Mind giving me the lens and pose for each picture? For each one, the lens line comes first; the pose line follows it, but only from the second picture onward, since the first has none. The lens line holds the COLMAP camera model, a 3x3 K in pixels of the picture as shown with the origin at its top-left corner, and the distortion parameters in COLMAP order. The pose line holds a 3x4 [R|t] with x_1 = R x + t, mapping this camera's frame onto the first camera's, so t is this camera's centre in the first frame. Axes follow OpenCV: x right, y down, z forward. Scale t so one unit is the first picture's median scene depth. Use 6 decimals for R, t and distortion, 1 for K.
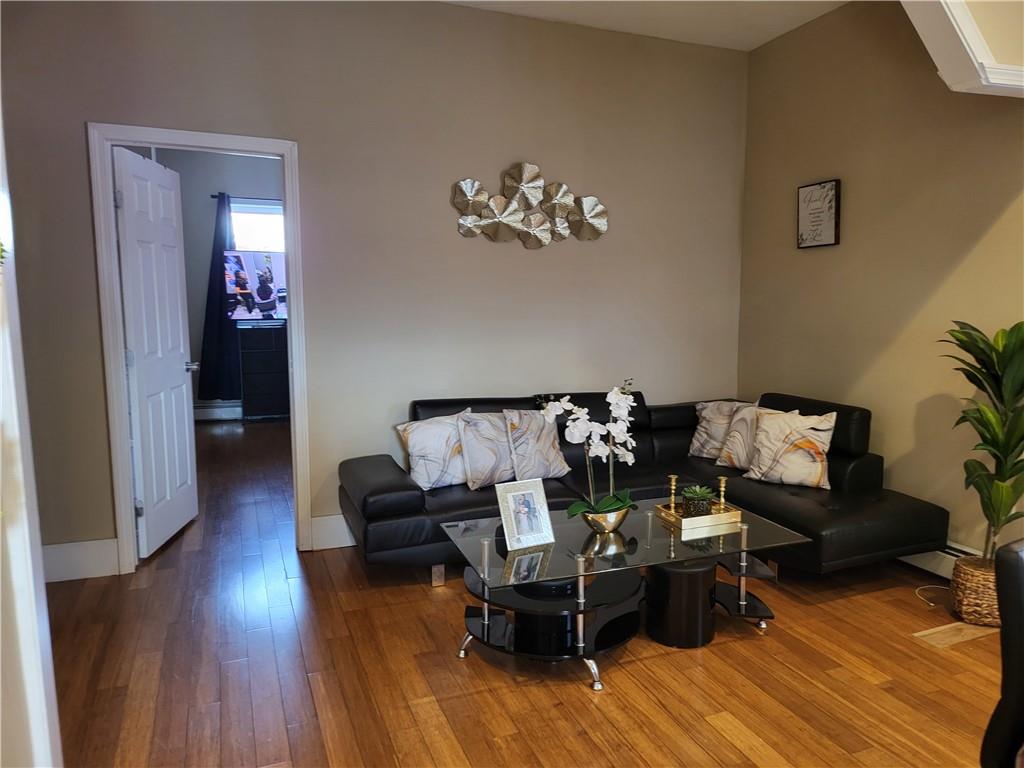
lens RADIAL K [[721.5, 0, 519.9], [0, 721.5, 387.0], [0, 0, 1]] dist [0.061617, -0.062924]
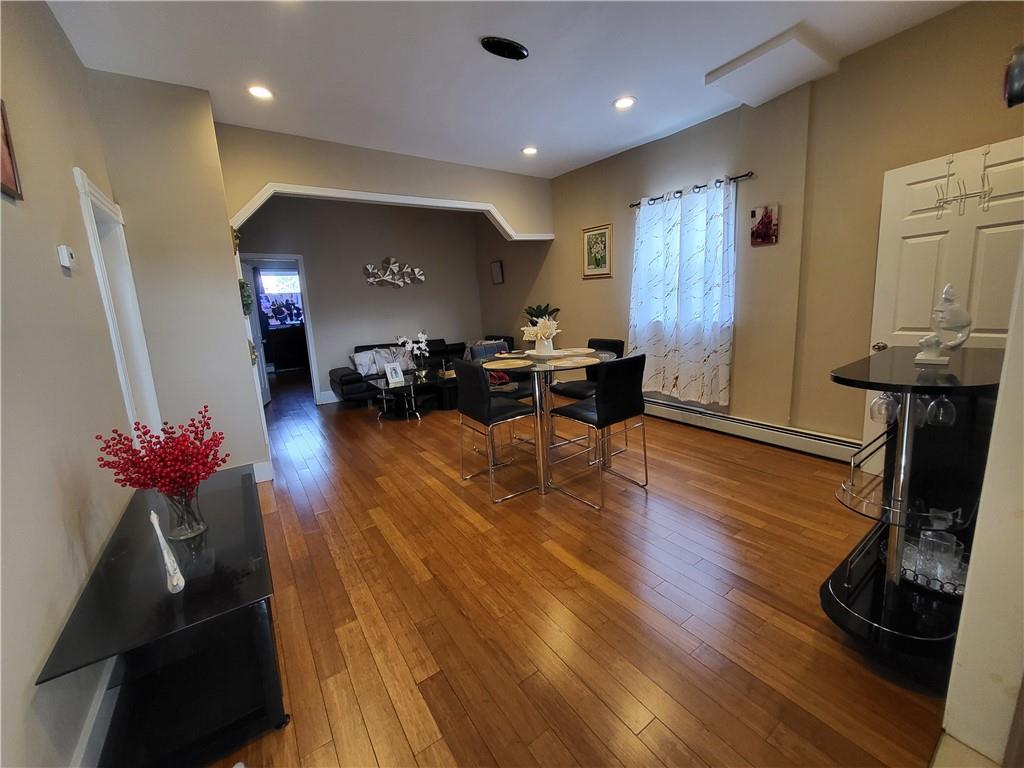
lens RADIAL K [[404.6, 0, 506.6], [0, 404.6, 368.0], [0, 0, 1]] dist [0.000081, -0.000013]
pose [[0.976017, -0.086303, 0.199855, 0.096656], [0.080869, 0.996103, 0.035210, 0.091490], [-0.202115, -0.018204, 0.979193, -0.614196]]
